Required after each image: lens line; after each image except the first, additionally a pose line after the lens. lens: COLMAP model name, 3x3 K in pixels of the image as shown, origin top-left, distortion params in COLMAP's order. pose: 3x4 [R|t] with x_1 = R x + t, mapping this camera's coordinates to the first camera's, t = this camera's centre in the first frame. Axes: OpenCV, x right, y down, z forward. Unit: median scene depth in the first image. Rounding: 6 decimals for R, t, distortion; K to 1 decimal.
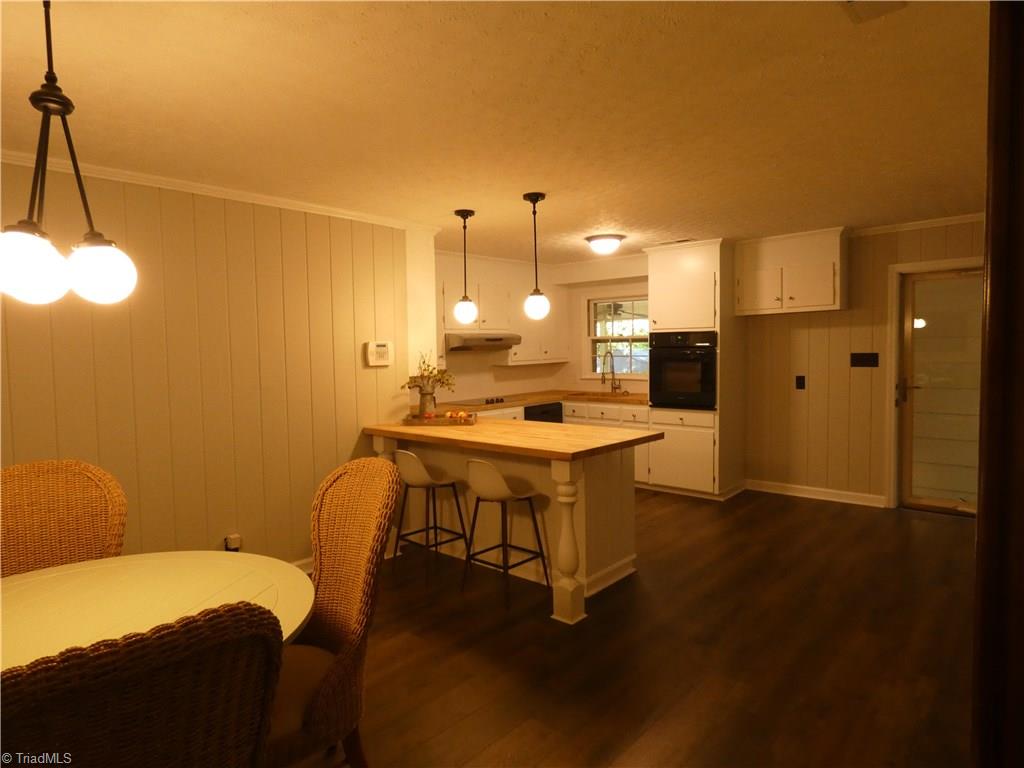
lens RADIAL K [[614.3, 0, 513.1], [0, 614.3, 386.0], [0, 0, 1]] dist [-0.006601, -0.001718]
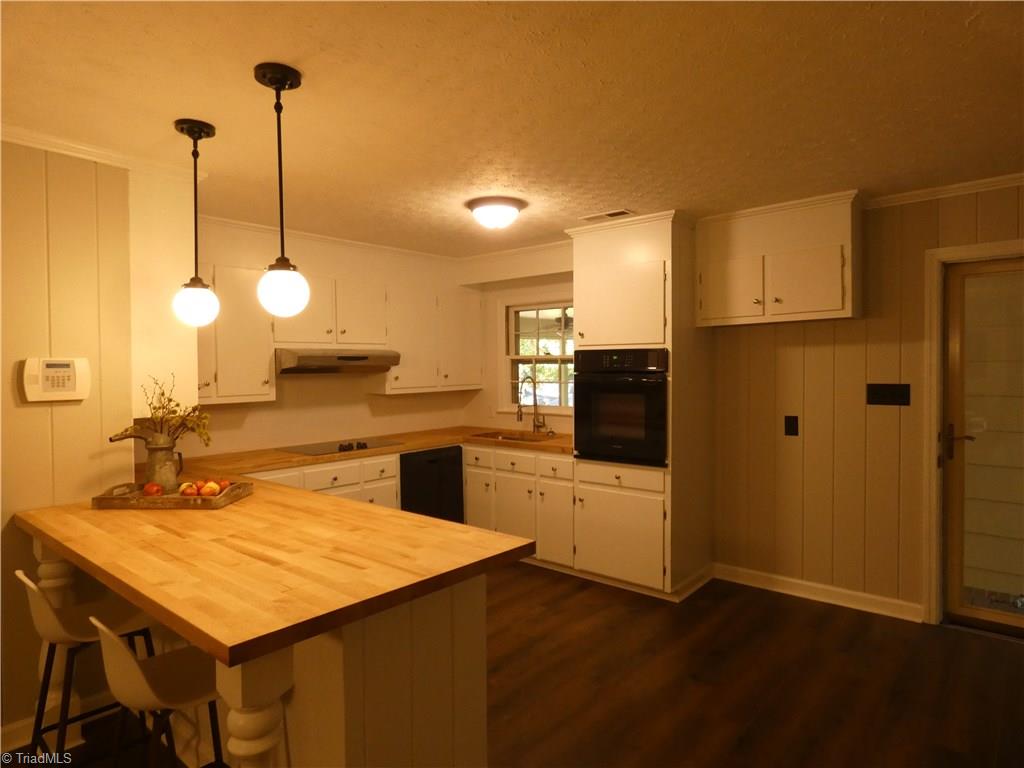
lens RADIAL K [[614.3, 0, 511.6], [0, 614.3, 383.4], [0, 0, 1]] dist [-0.006601, -0.001718]
pose [[0.999710, 0.009931, 0.021940, 0.148456], [-0.009127, 0.999294, -0.036452, -0.025770], [-0.022286, 0.036242, 0.999095, 0.338454]]
